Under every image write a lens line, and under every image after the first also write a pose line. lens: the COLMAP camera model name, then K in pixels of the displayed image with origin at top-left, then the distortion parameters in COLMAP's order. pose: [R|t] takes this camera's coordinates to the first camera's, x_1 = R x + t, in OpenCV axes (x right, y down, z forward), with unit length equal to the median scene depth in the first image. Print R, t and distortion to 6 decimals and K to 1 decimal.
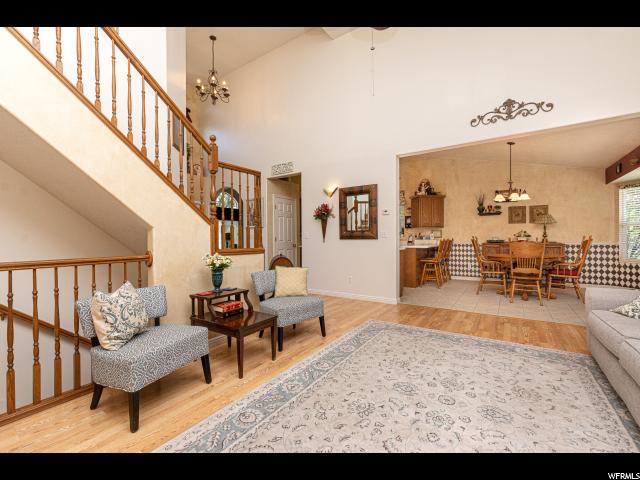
lens RADIAL K [[290.6, 0, 320.1], [0, 290.6, 239.6], [0, 0, 1]] dist [-0.010101, -0.001366]
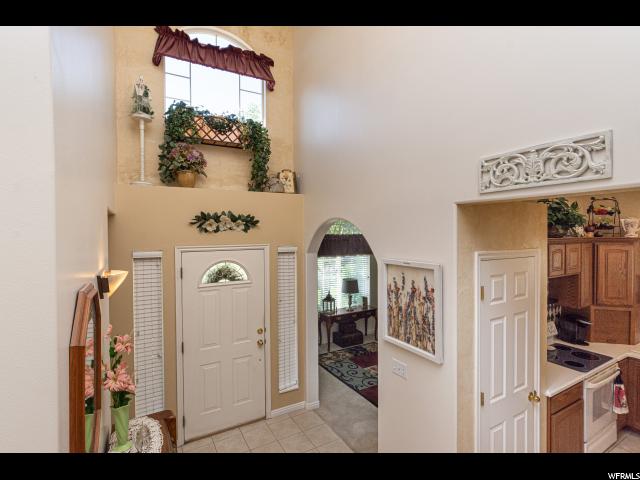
lens RADIAL K [[313.9, 0, 317.7], [0, 313.9, 236.5], [0, 0, 1]] dist [-0.001932, 0.000265]
pose [[0.901671, 0.008444, -0.432339, -0.167329], [-0.003578, 0.999921, 0.012068, -0.173870], [0.432407, -0.009334, 0.901630, 0.627687]]
